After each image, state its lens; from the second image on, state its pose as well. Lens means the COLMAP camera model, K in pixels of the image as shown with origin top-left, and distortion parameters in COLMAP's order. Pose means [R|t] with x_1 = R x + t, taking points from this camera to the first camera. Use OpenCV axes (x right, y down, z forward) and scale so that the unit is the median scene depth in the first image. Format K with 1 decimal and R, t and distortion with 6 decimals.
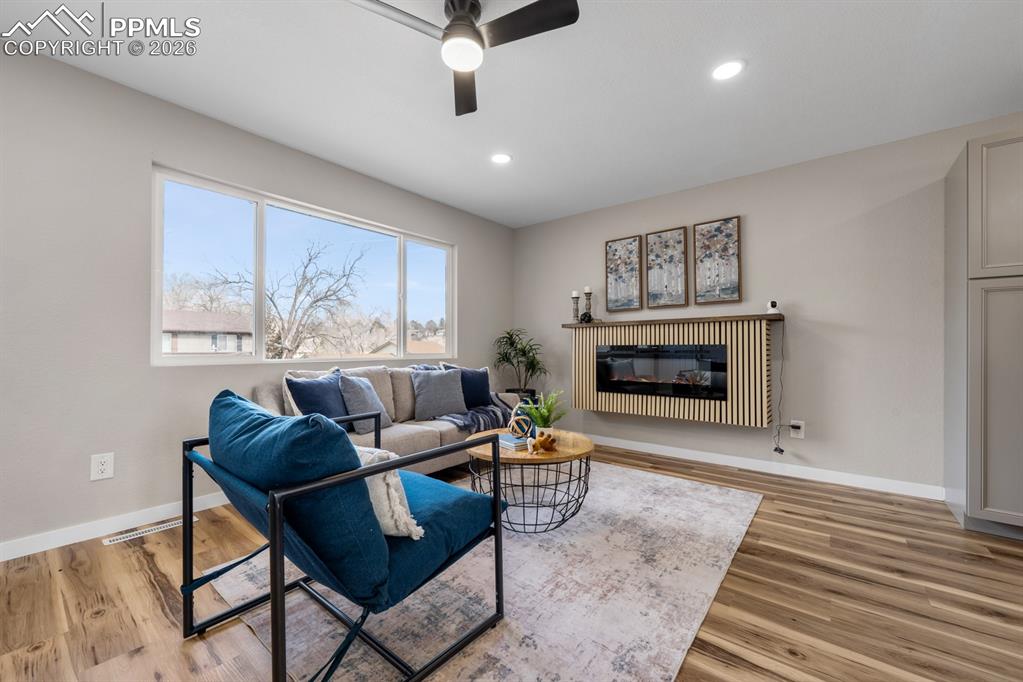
lens RADIAL K [[401.9, 0, 507.1], [0, 401.9, 347.5], [0, 0, 1]] dist [0.001034, 0.000138]
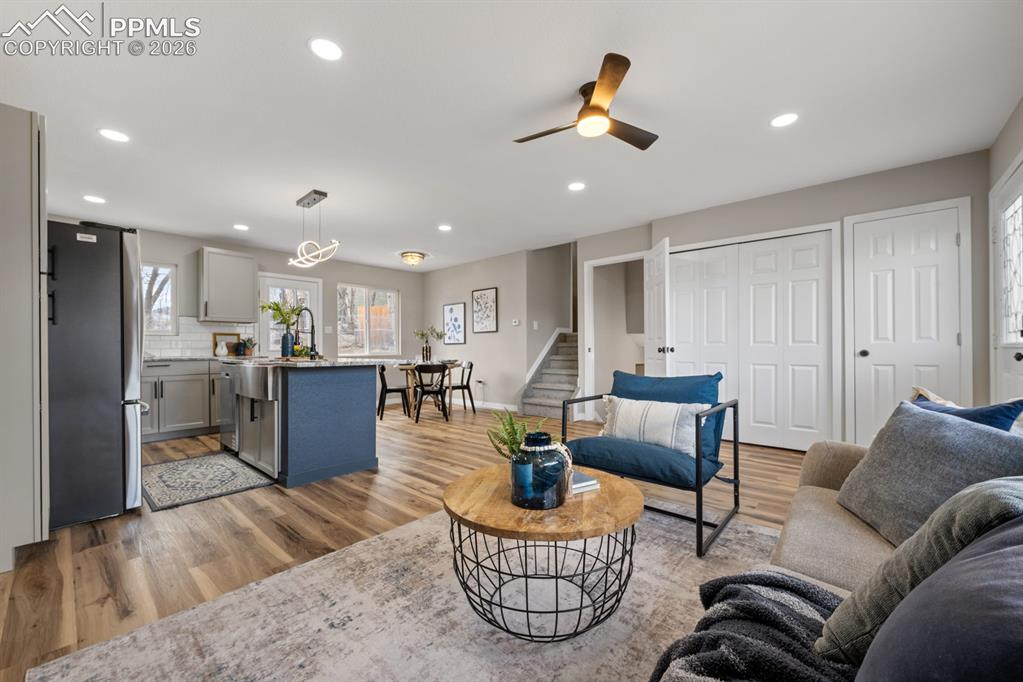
lens RADIAL K [[401.9, 0, 507.1], [0, 401.9, 347.5], [0, 0, 1]] dist [0.001034, 0.000138]
pose [[-0.998634, 0.006498, 0.051836, 0.088566], [0.006474, 0.999979, -0.000622, 0.003372], [-0.051839, -0.000286, -0.998655, 1.903822]]
